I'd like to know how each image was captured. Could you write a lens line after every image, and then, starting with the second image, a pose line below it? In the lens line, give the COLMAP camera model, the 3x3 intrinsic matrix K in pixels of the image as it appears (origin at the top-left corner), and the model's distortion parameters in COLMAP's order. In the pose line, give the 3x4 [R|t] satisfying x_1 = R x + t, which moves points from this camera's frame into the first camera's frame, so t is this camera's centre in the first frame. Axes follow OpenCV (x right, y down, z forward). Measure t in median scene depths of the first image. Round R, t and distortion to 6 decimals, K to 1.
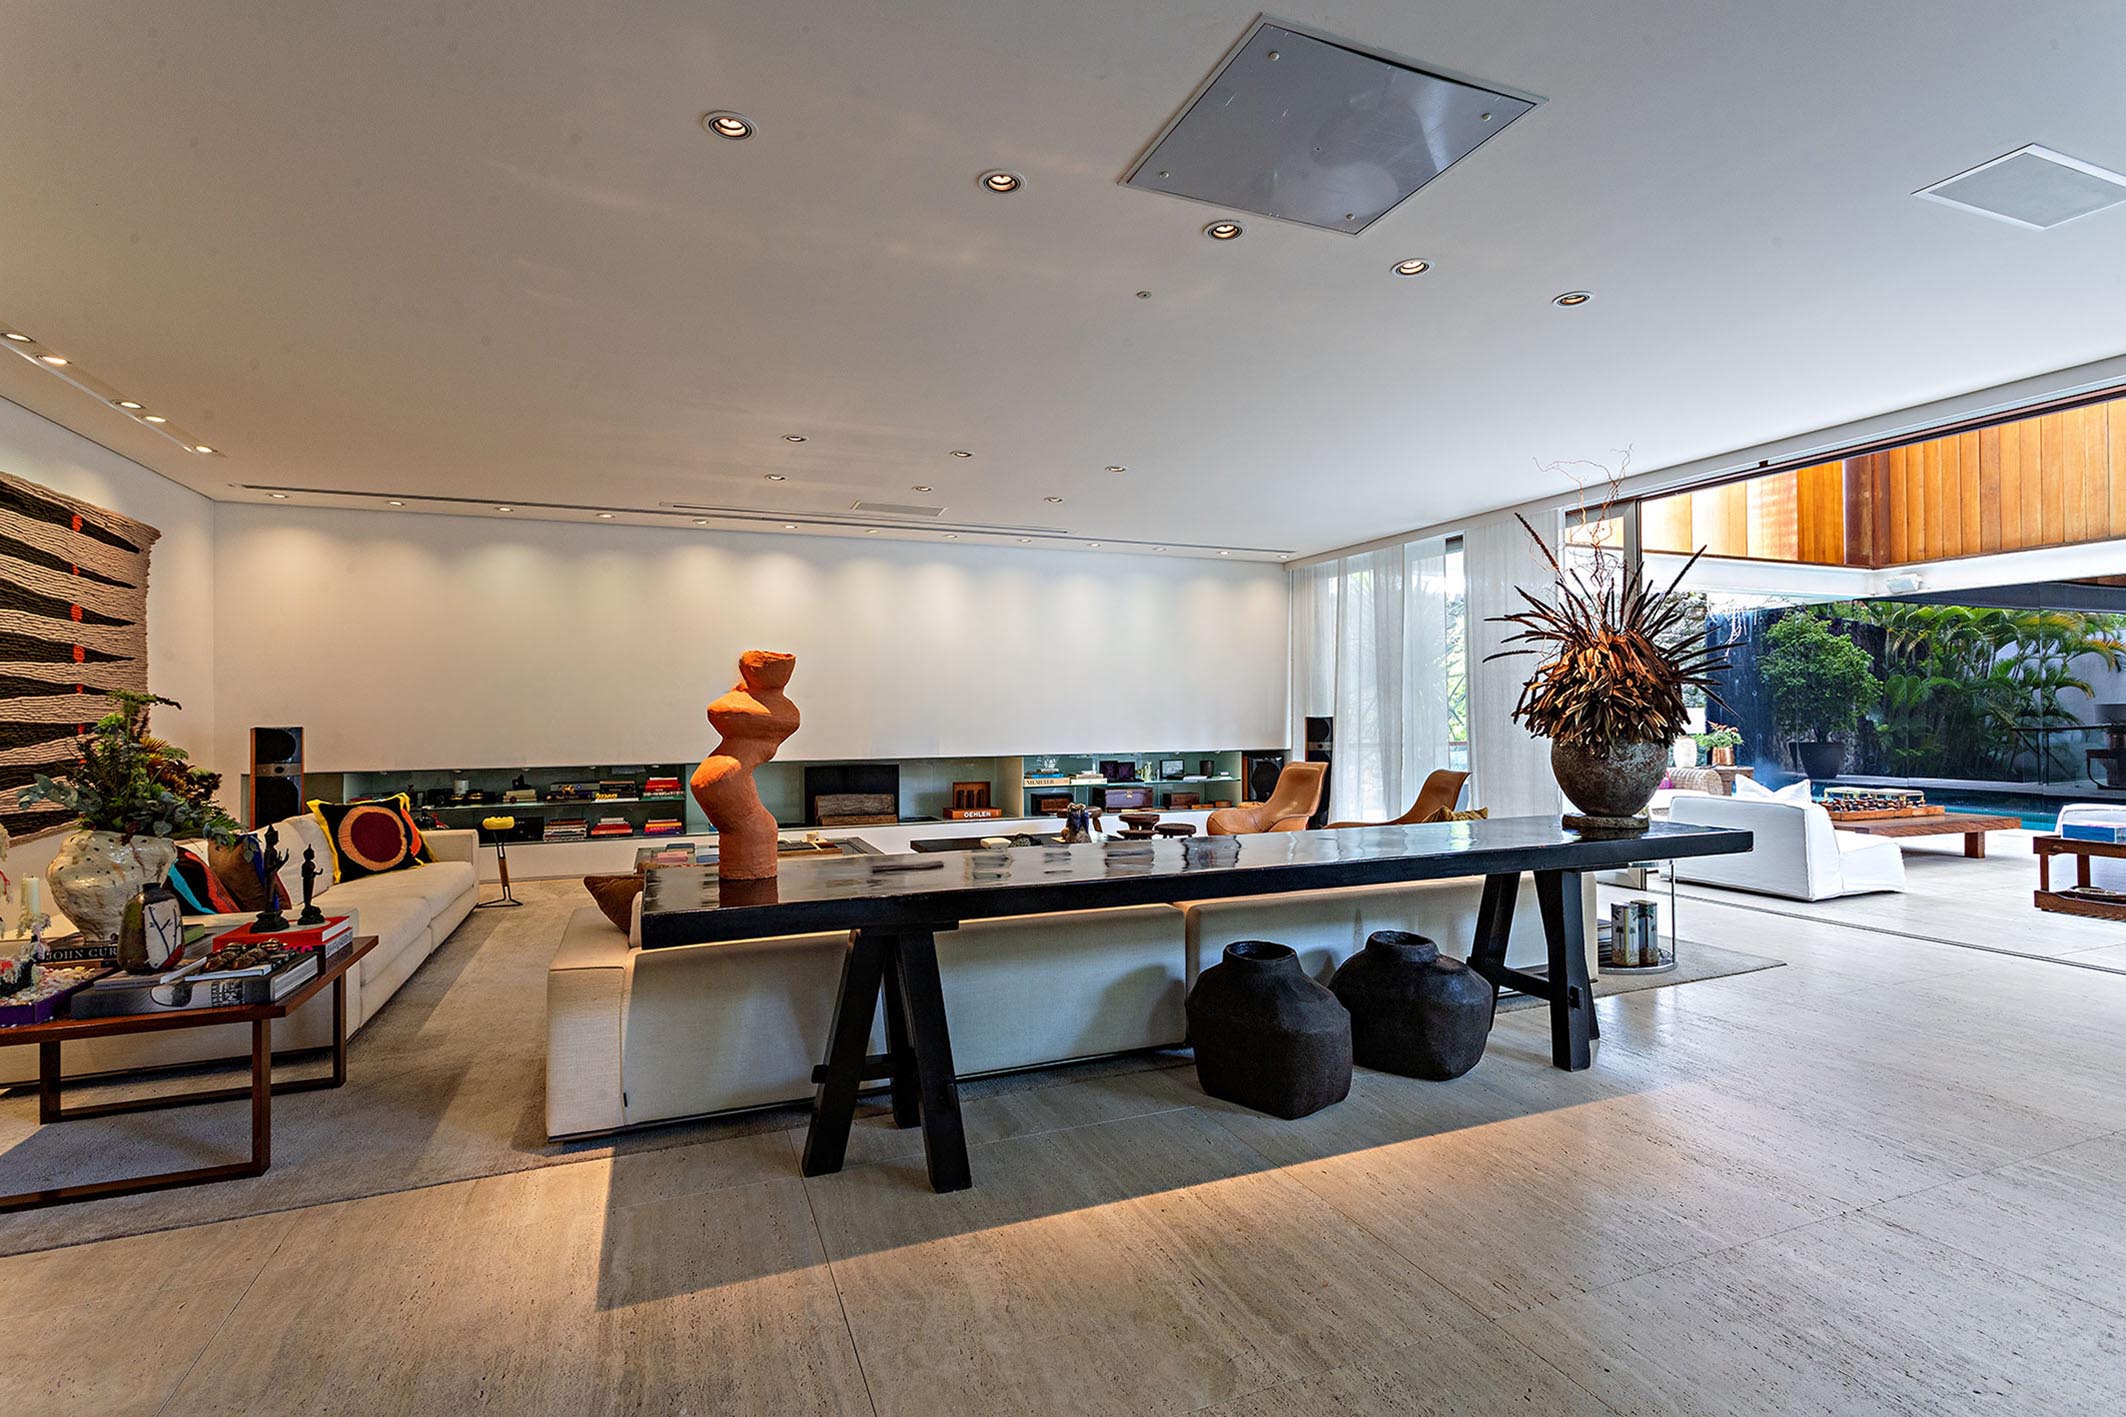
lens RADIAL K [[1004.0, 0, 1061.5], [0, 1004.0, 698.9], [0, 0, 1]] dist [0.014686, 0.000201]
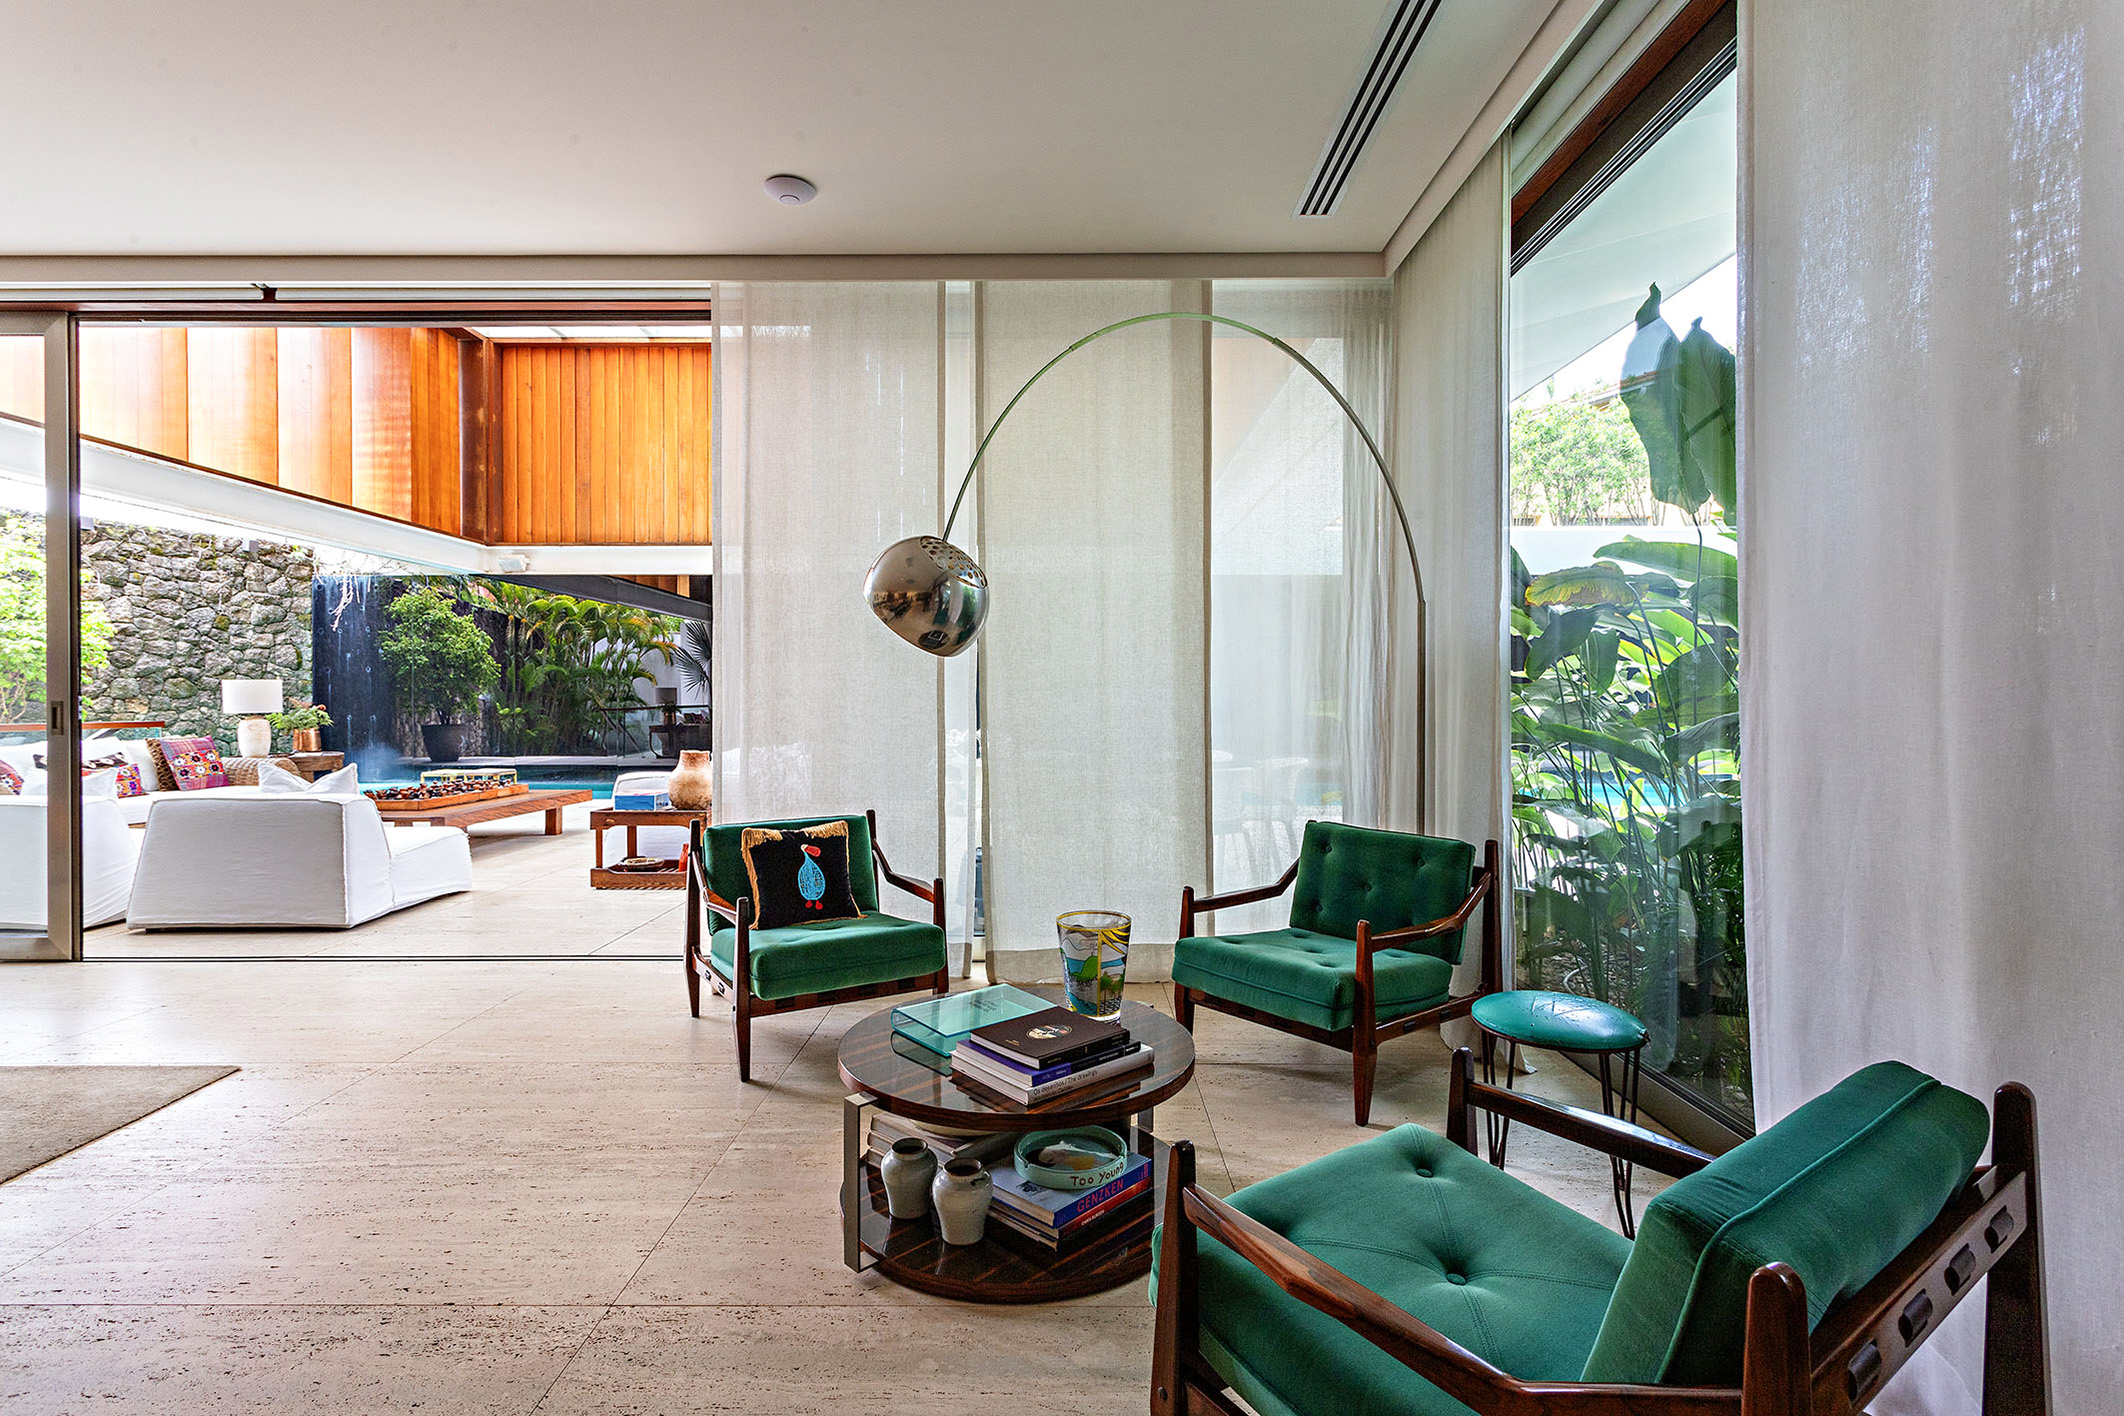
lens RADIAL K [[1003.0, 0, 1052.7], [0, 1003.0, 708.2], [0, 0, 1]] dist [0.014686, 0.000201]
pose [[0.395136, -0.001125, 0.918622, 0.122795], [-0.017079, 0.999817, 0.008571, 0.011653], [-0.918464, -0.019076, 0.395045, 0.111276]]
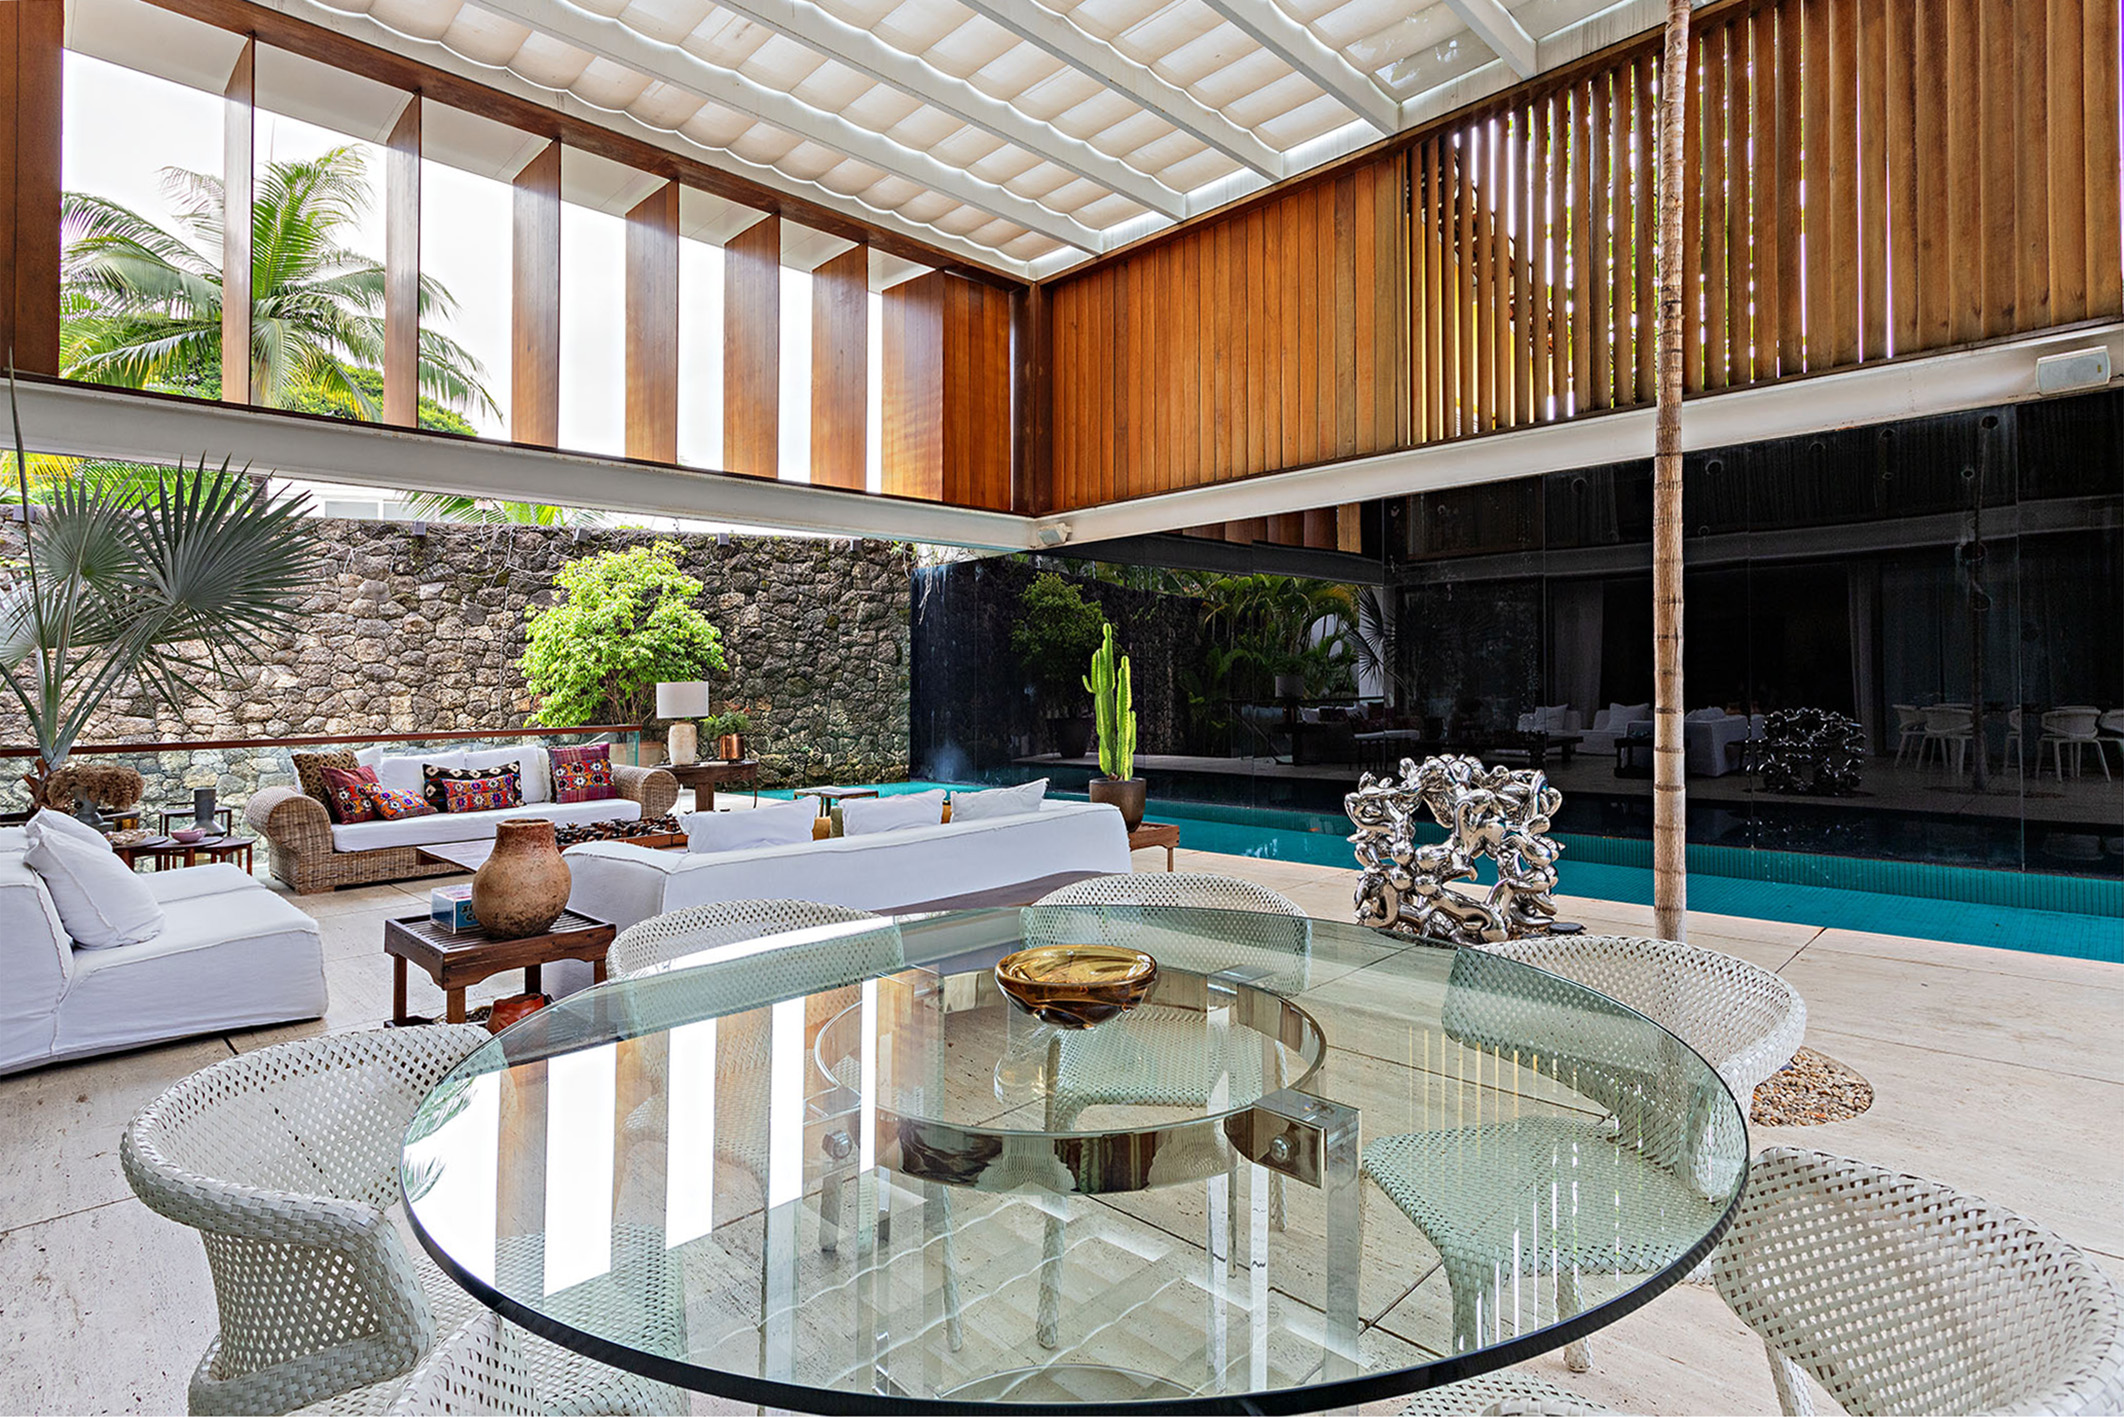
lens RADIAL K [[1072.5, 0, 1066.1], [0, 1072.5, 674.8], [0, 0, 1]] dist [-0.000140, 0.000009]
pose [[0.921943, -0.005691, 0.387283, 0.476871], [0.005622, 0.999983, 0.001313, 0.004178], [-0.387284, 0.000967, 0.921960, 0.155430]]
